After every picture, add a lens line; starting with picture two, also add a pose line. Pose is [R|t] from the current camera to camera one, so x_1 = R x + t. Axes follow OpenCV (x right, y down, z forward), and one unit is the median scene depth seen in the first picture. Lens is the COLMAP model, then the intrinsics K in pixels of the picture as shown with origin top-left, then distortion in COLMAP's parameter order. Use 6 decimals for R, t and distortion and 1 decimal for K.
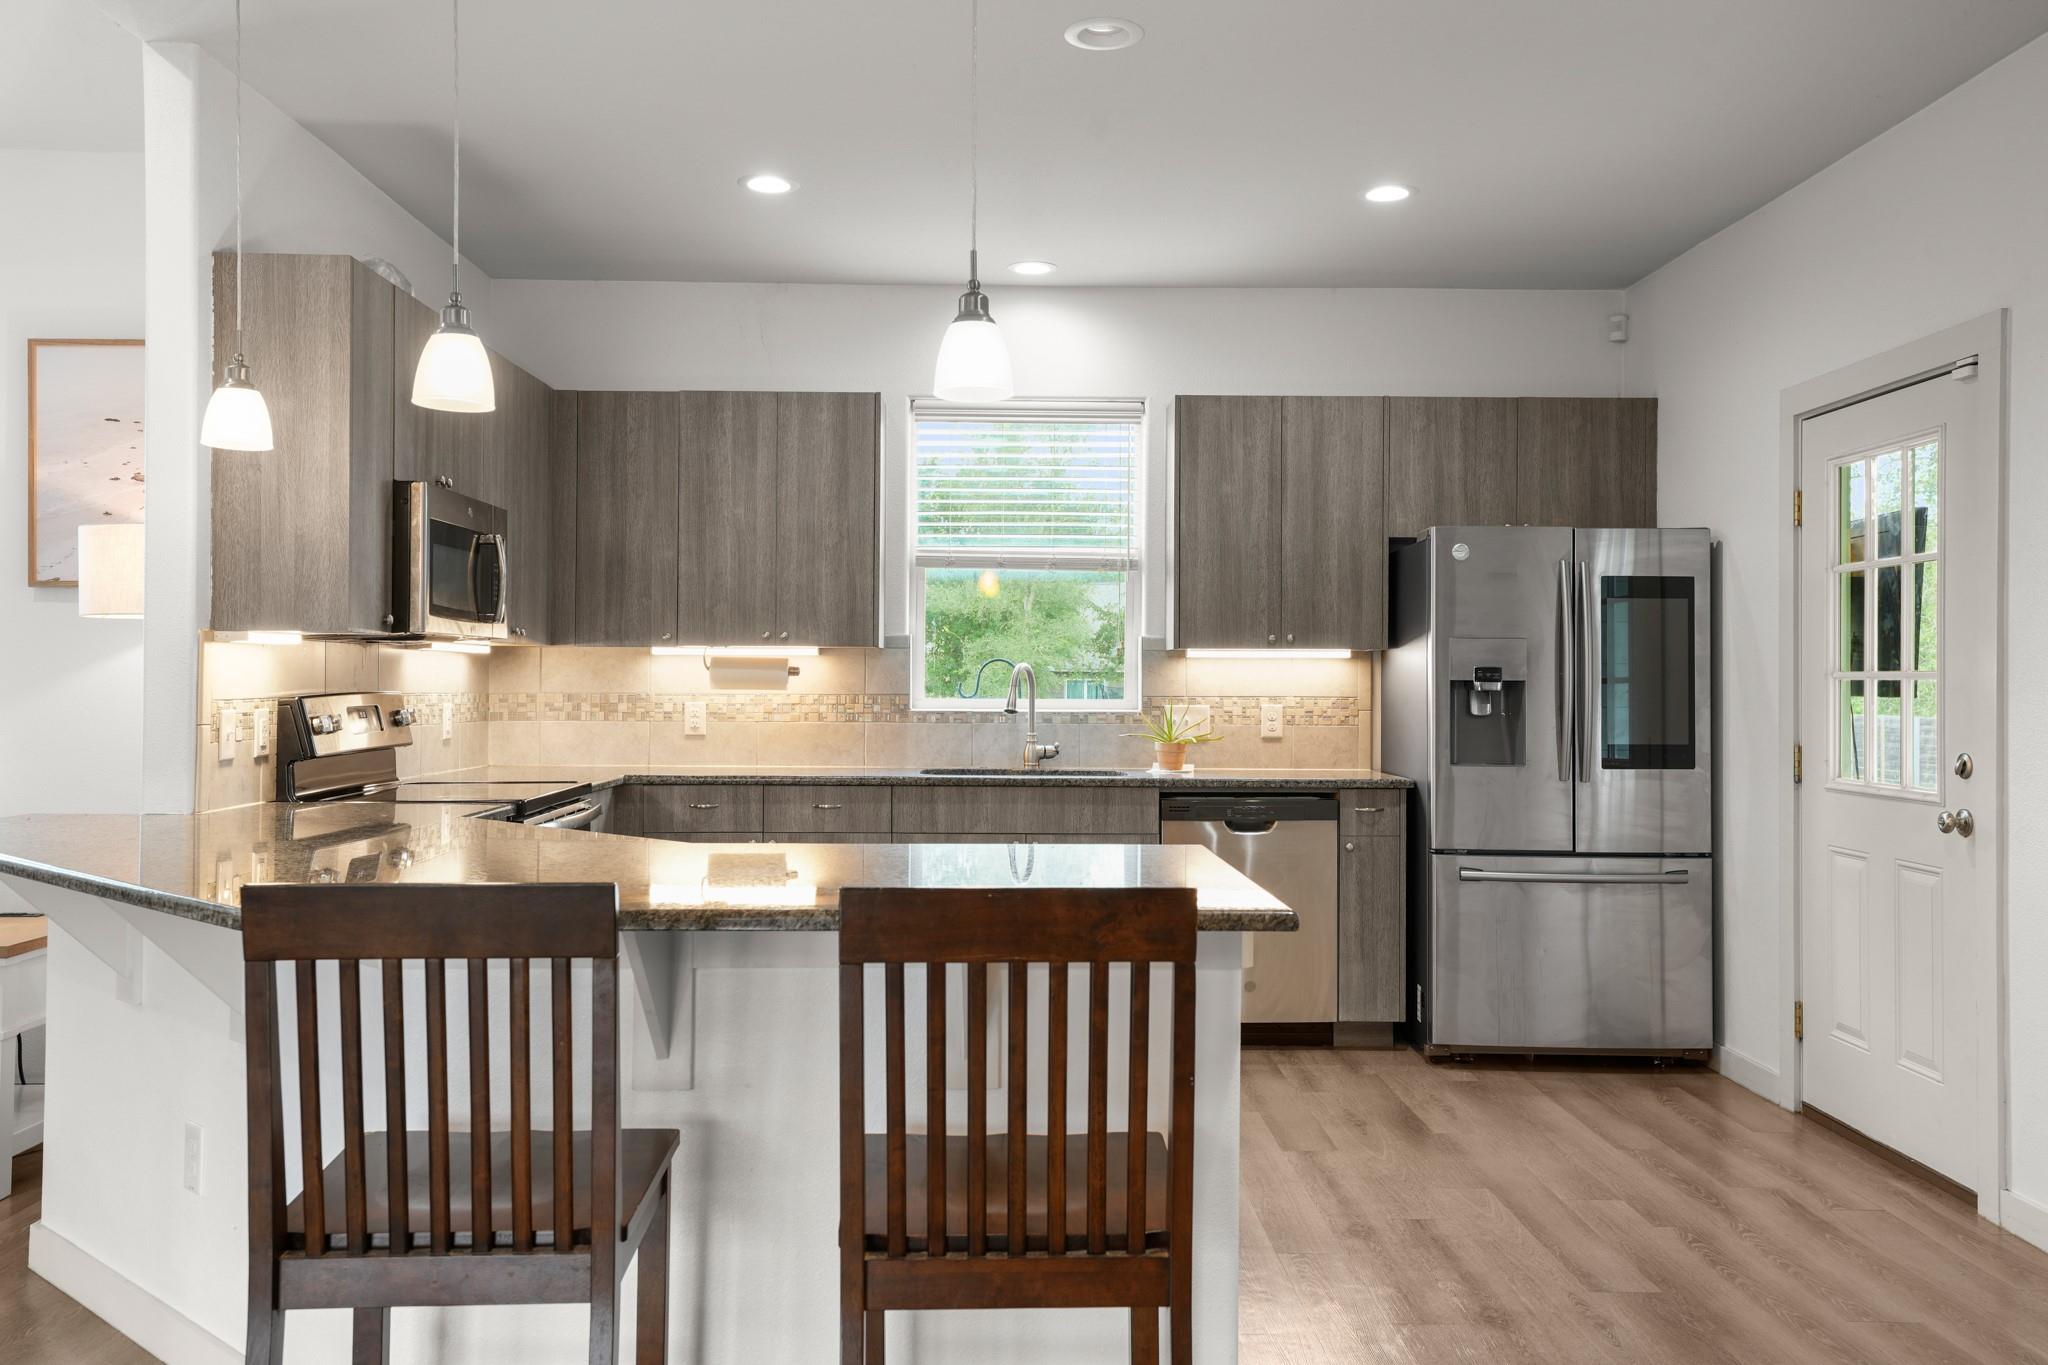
lens RADIAL K [[1763.1, 0, 1030.6], [0, 1763.1, 663.3], [0, 0, 1]] dist [0.077226, 0.025878]
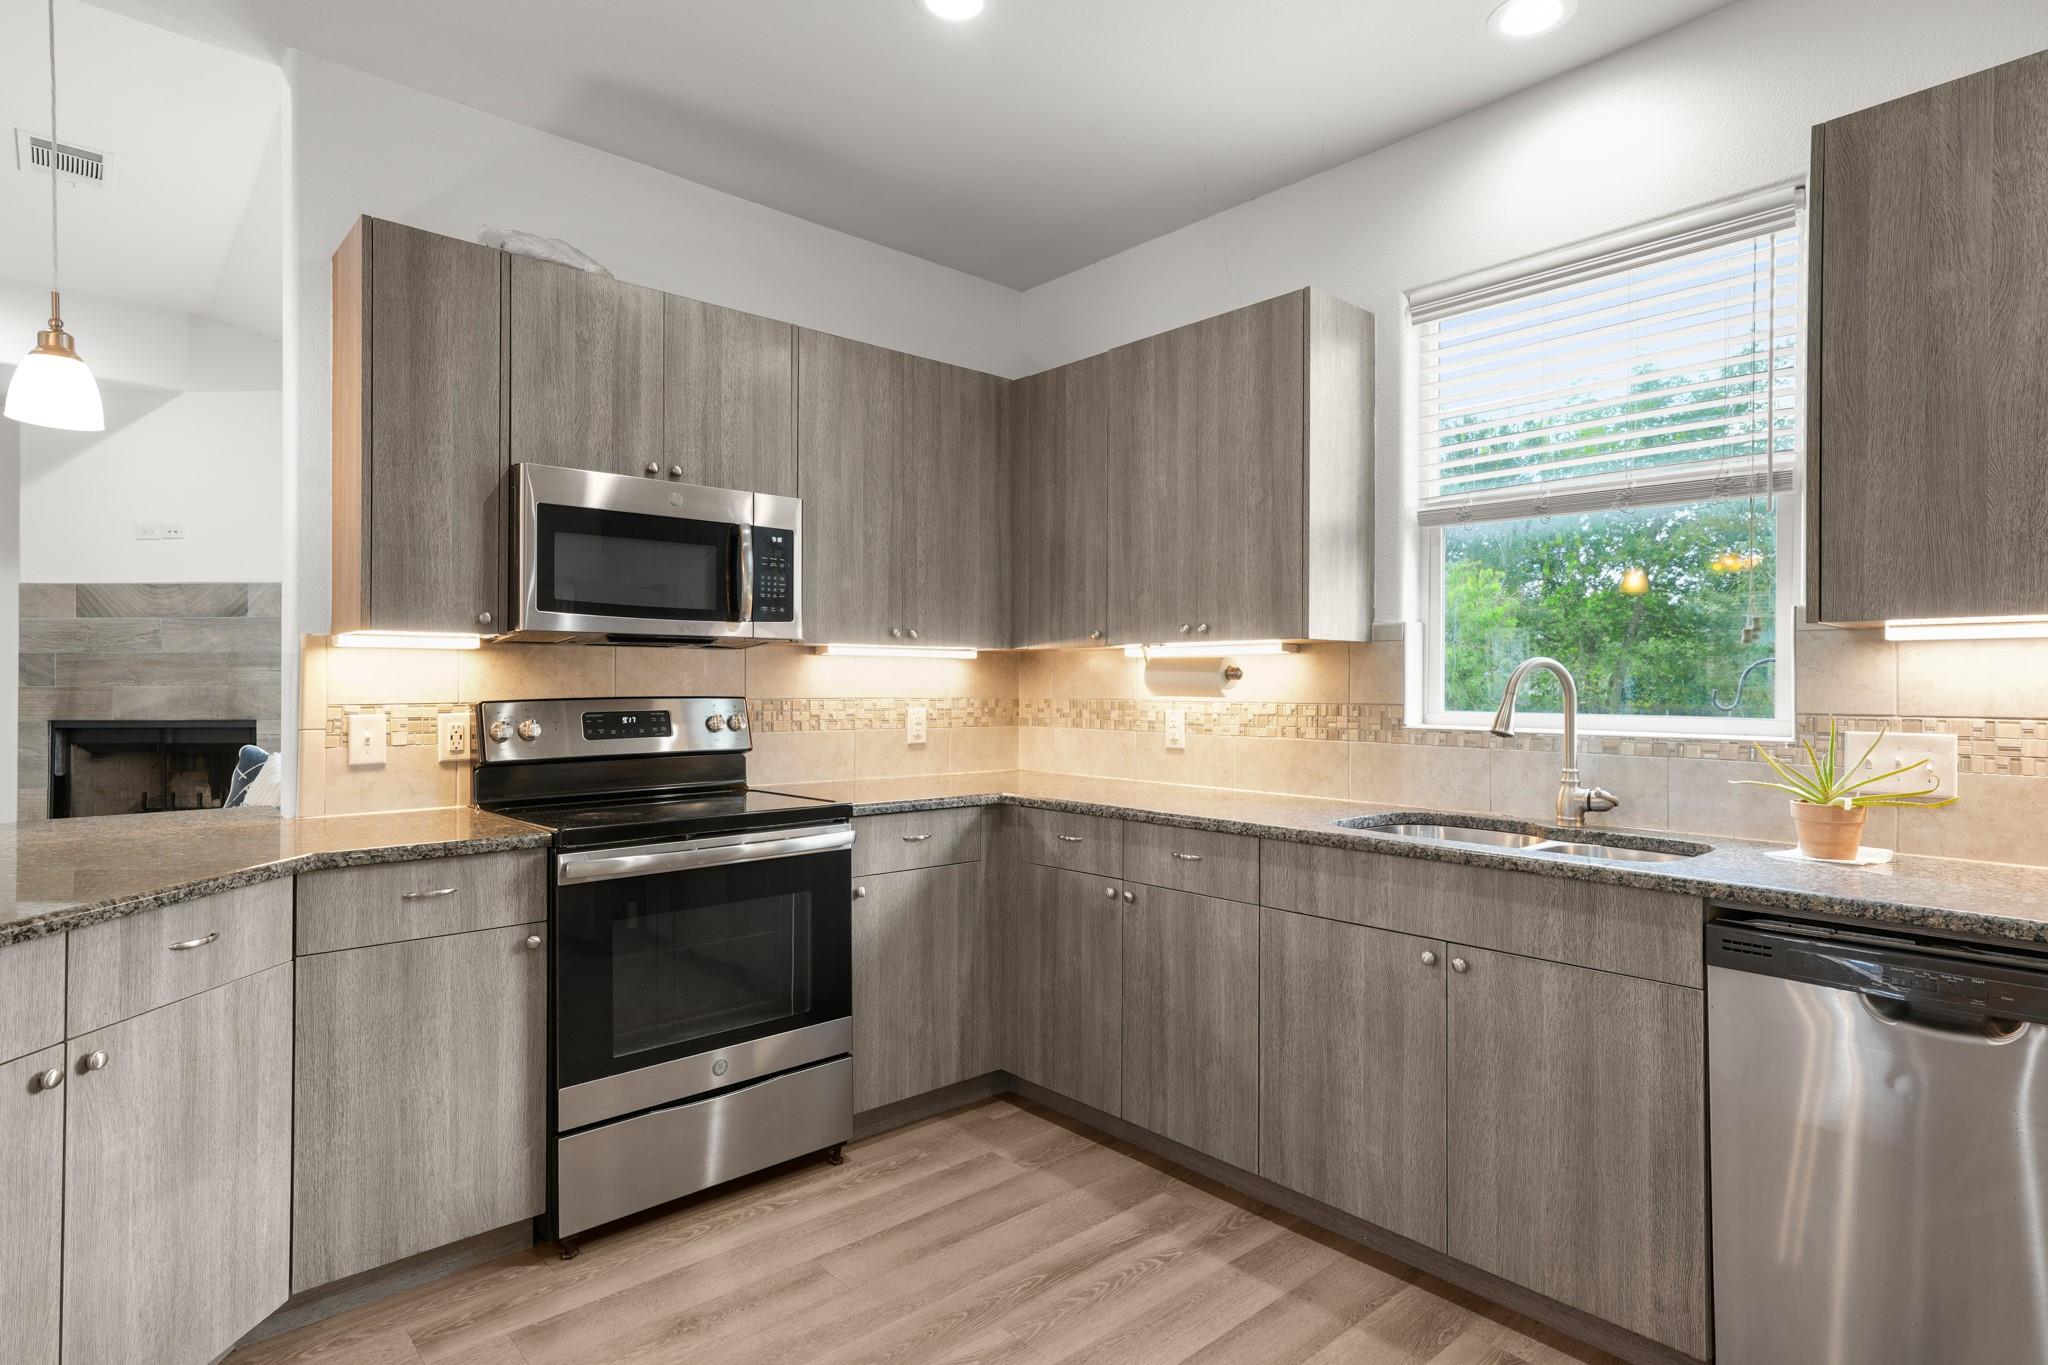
lens RADIAL K [[1073.5, 0, 1030.7], [0, 1073.5, 681.7], [0, 0, 1]] dist [0.004193, 0.010893]
pose [[0.652083, -0.003828, -0.758138, 0.171733], [0.006189, 0.999981, 0.000275, 0.007438], [0.758122, -0.004871, 0.652094, 0.623622]]
